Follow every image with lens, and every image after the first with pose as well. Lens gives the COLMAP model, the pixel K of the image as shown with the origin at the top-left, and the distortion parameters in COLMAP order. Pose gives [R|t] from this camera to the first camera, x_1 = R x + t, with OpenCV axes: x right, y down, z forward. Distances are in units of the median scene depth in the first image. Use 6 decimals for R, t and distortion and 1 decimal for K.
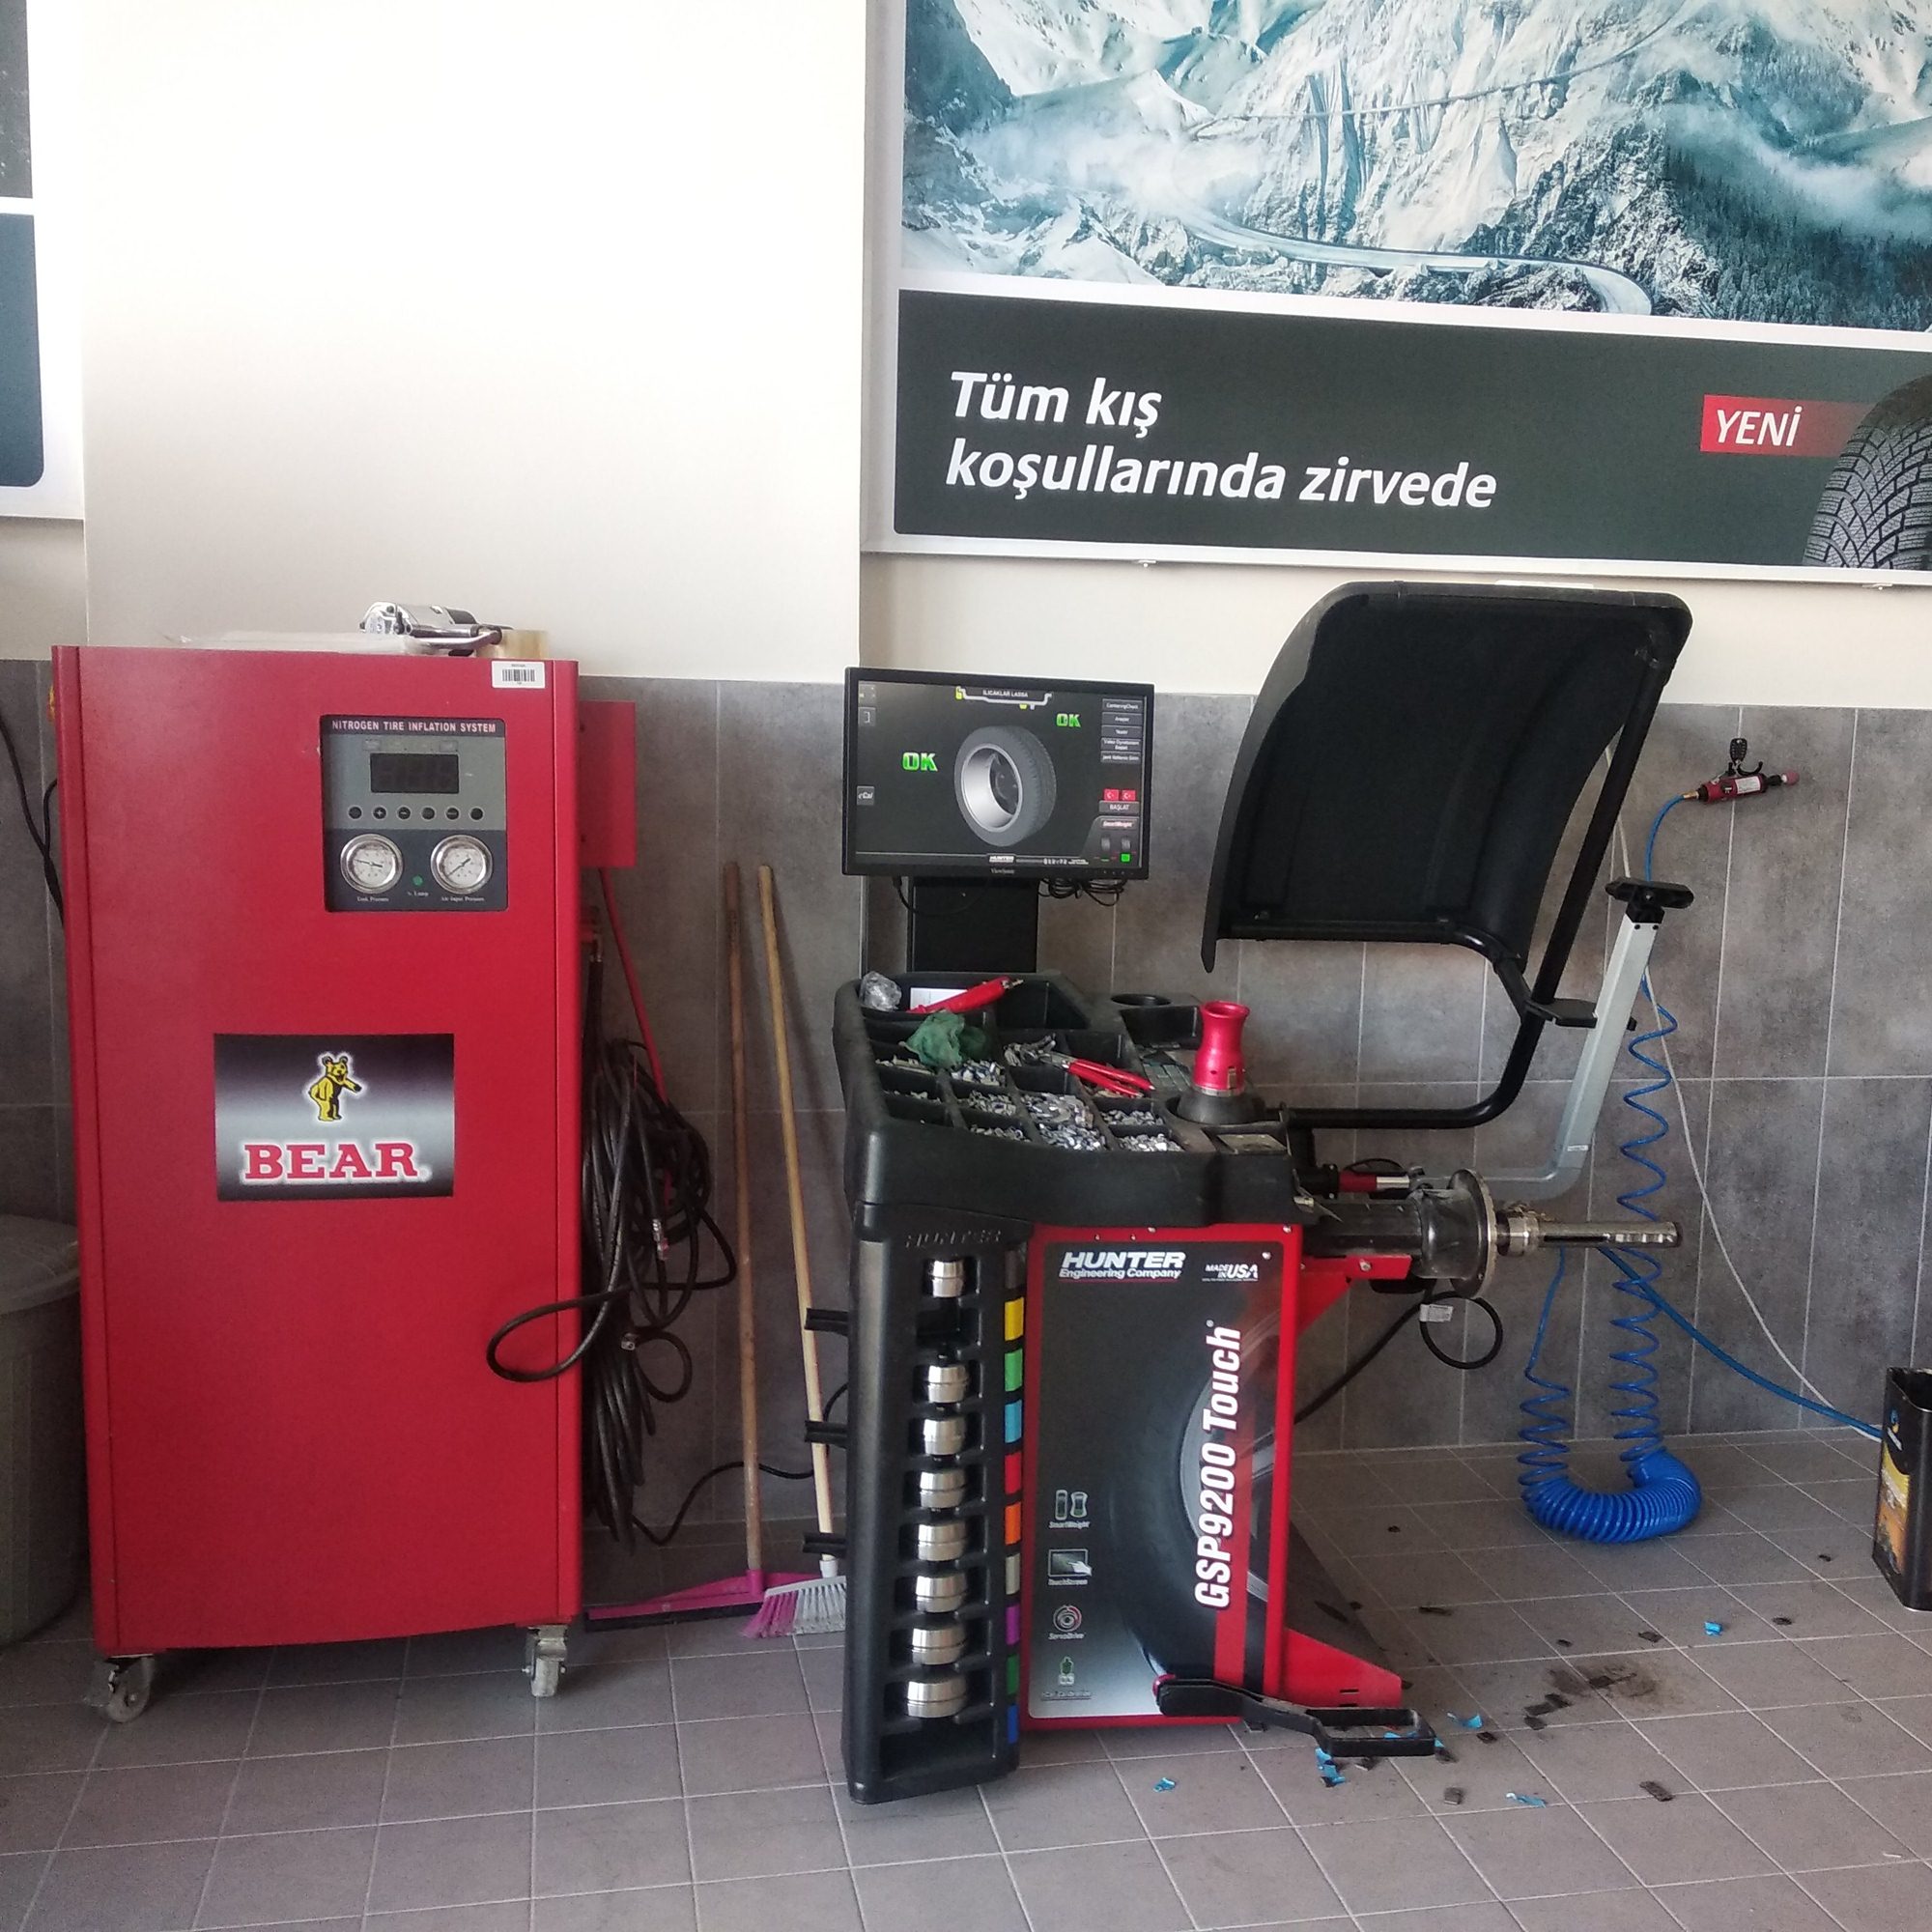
lens RADIAL K [[2000.8, 0, 965.5], [0, 2000.8, 982.5], [0, 0, 1]] dist [0.060574, -0.089088]
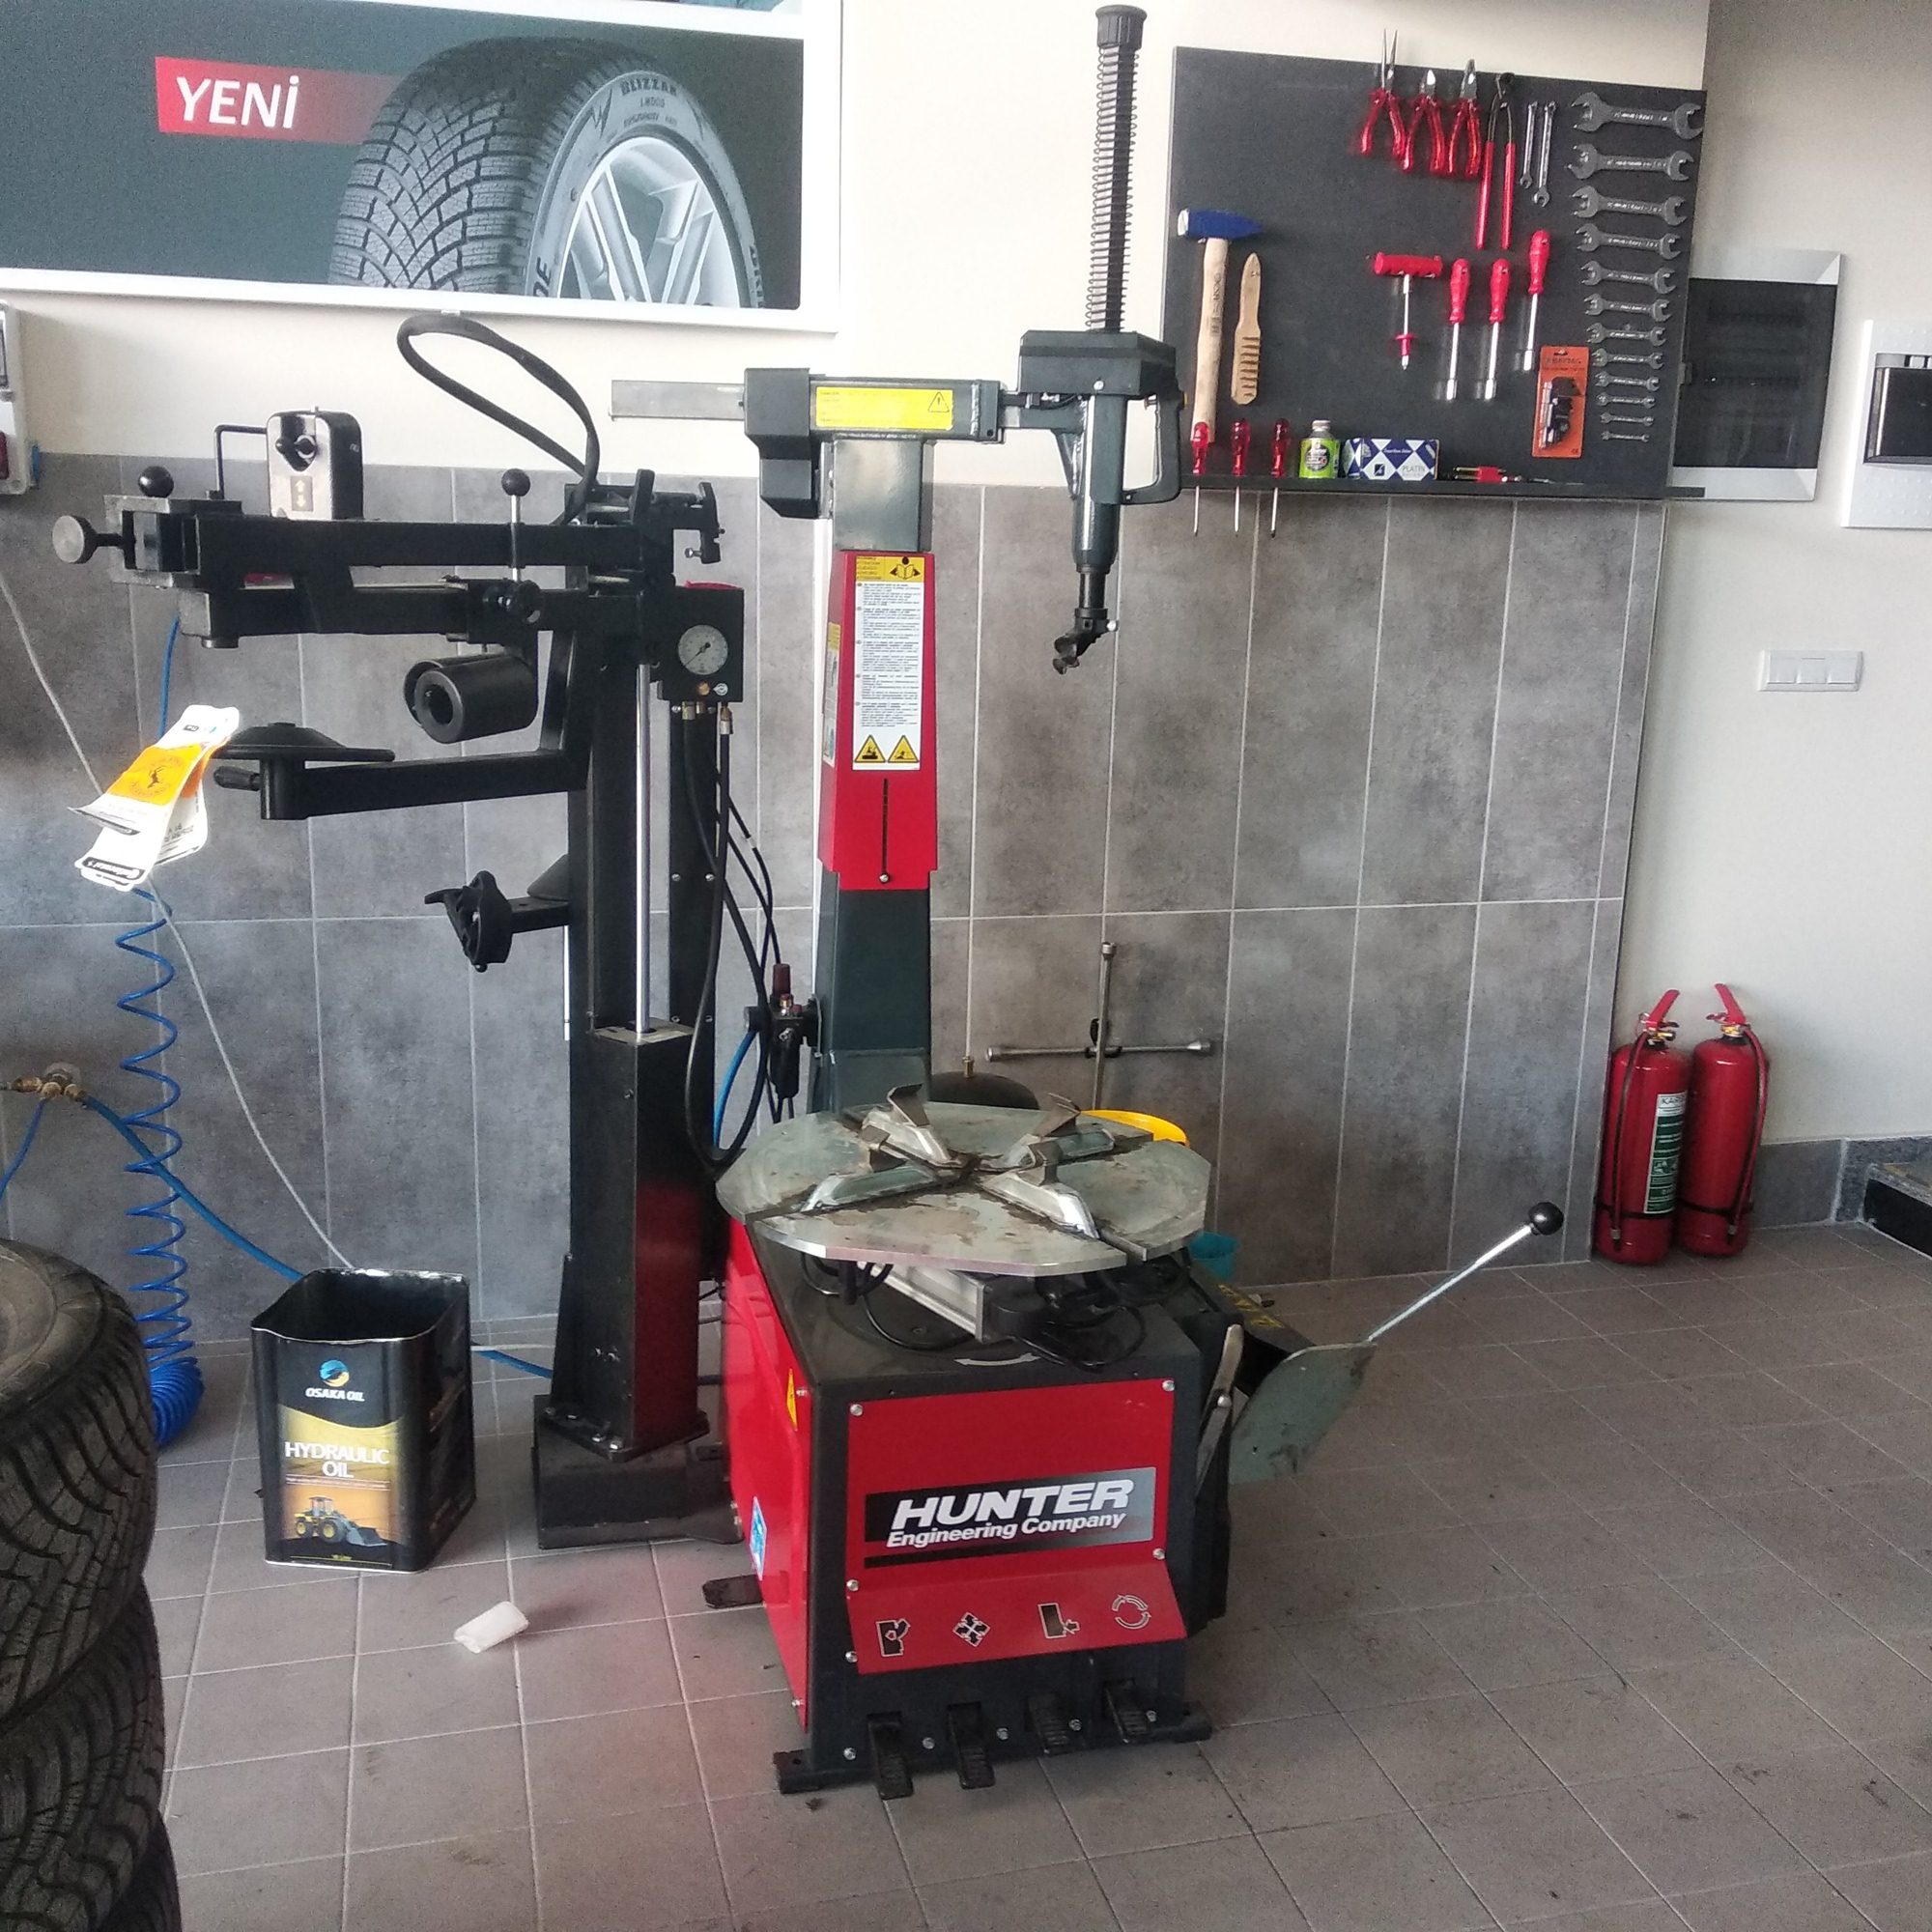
lens RADIAL K [[2000.8, 0, 965.5], [0, 2000.8, 982.5], [0, 0, 1]] dist [0.060574, -0.089088]
pose [[0.997875, -0.011672, 0.064100, 0.661231], [0.005574, 0.995510, 0.094496, -0.003656], [-0.064915, -0.093938, 0.993459, 0.167865]]
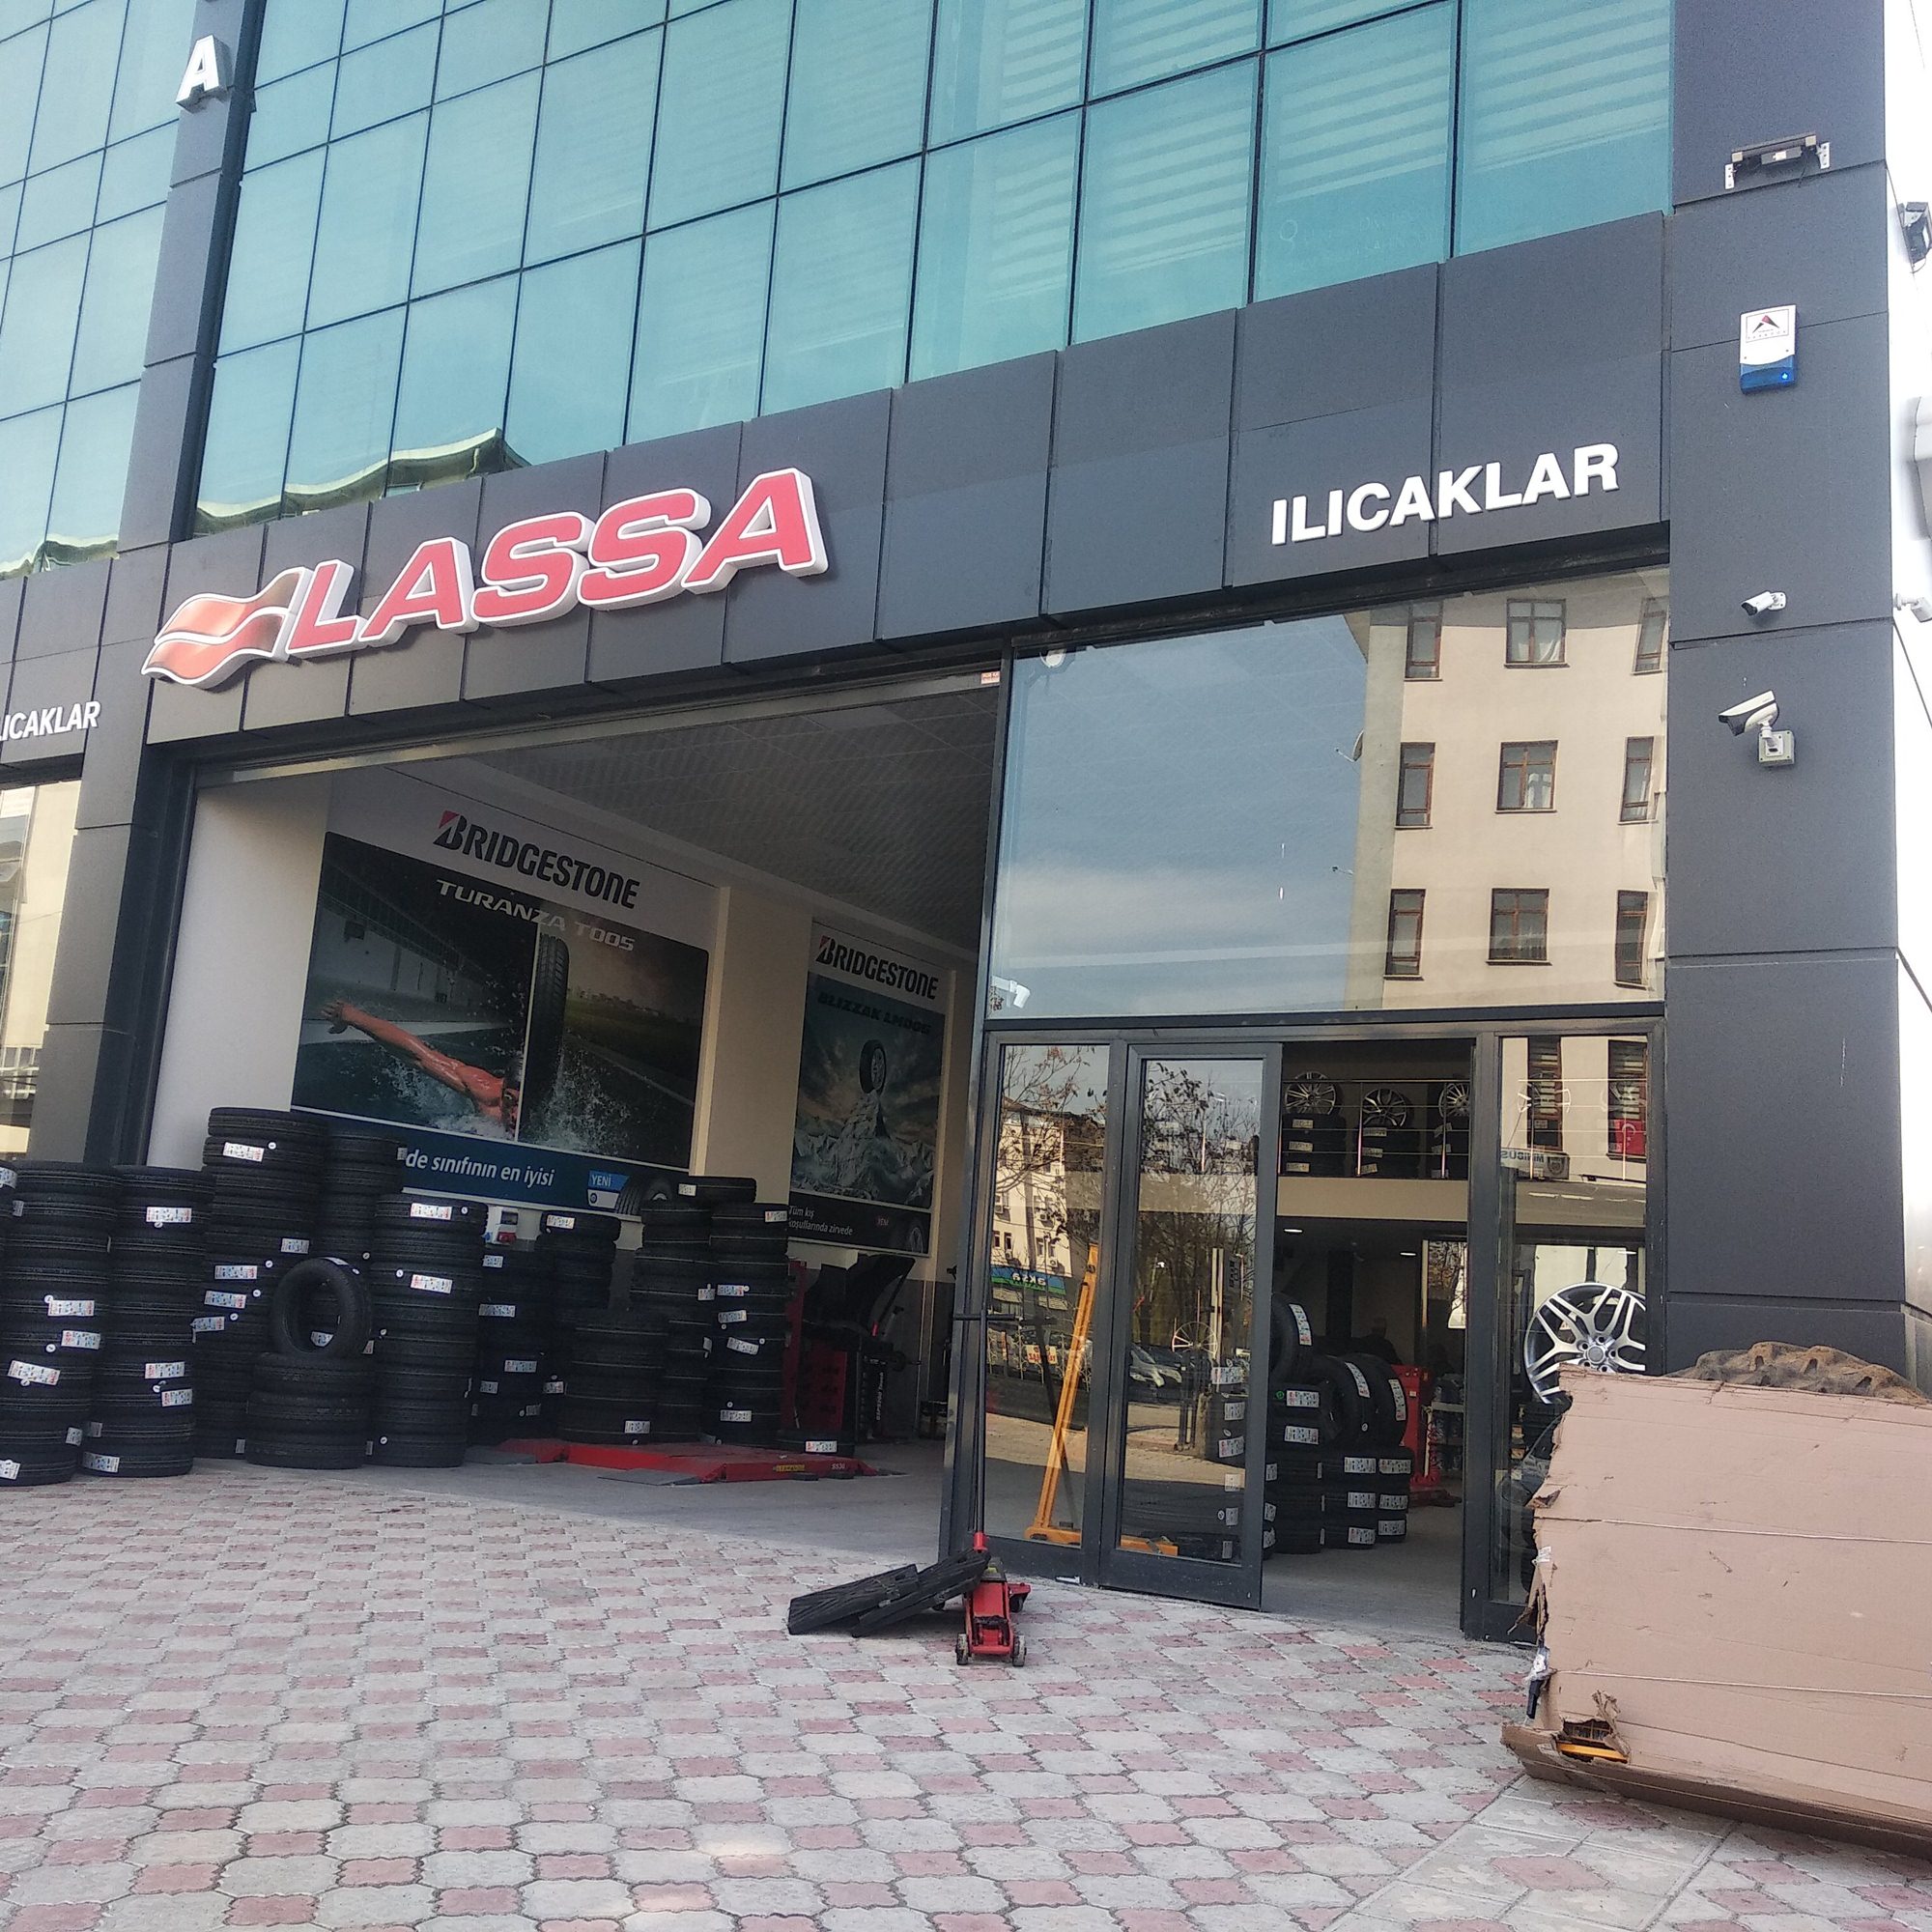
lens RADIAL K [[1978.8, 0, 964.1], [0, 1978.8, 992.9], [0, 0, 1]] dist [0.088854, -0.162979]
pose [[0.675732, 0.145297, 0.722686, -3.415688], [0.053429, 0.968149, -0.244606, 0.434614], [-0.735208, 0.203900, 0.646447, -2.707027]]
